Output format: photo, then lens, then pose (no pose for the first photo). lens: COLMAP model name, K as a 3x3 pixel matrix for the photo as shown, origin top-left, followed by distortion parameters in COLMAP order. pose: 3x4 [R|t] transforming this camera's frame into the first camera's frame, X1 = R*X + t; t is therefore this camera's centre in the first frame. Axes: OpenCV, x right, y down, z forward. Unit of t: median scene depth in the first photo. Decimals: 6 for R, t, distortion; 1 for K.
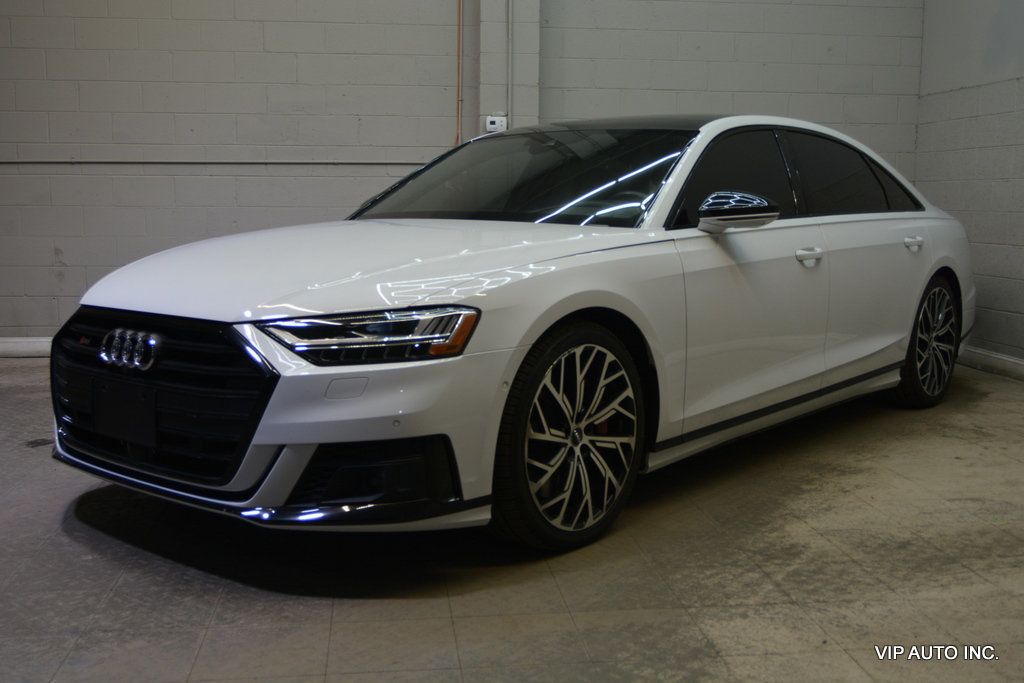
lens RADIAL K [[1176.0, 0, 504.7], [0, 1176.0, 343.2], [0, 0, 1]] dist [-0.067045, 0.000000]
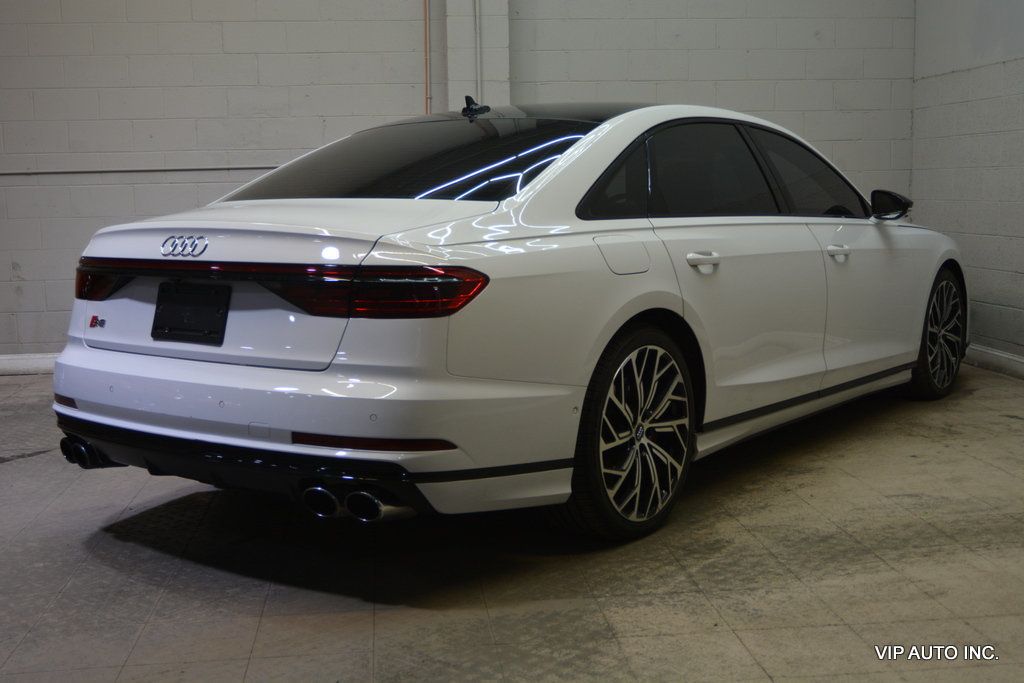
lens RADIAL K [[1349.7, 0, 518.1], [0, 1349.7, 341.7], [0, 0, 1]] dist [-0.083110, 0.000000]
pose [[0.999608, -0.022743, -0.016321, 0.088476], [0.022650, 0.999726, -0.005902, 0.000423], [0.016451, 0.005530, 0.999849, -0.176909]]
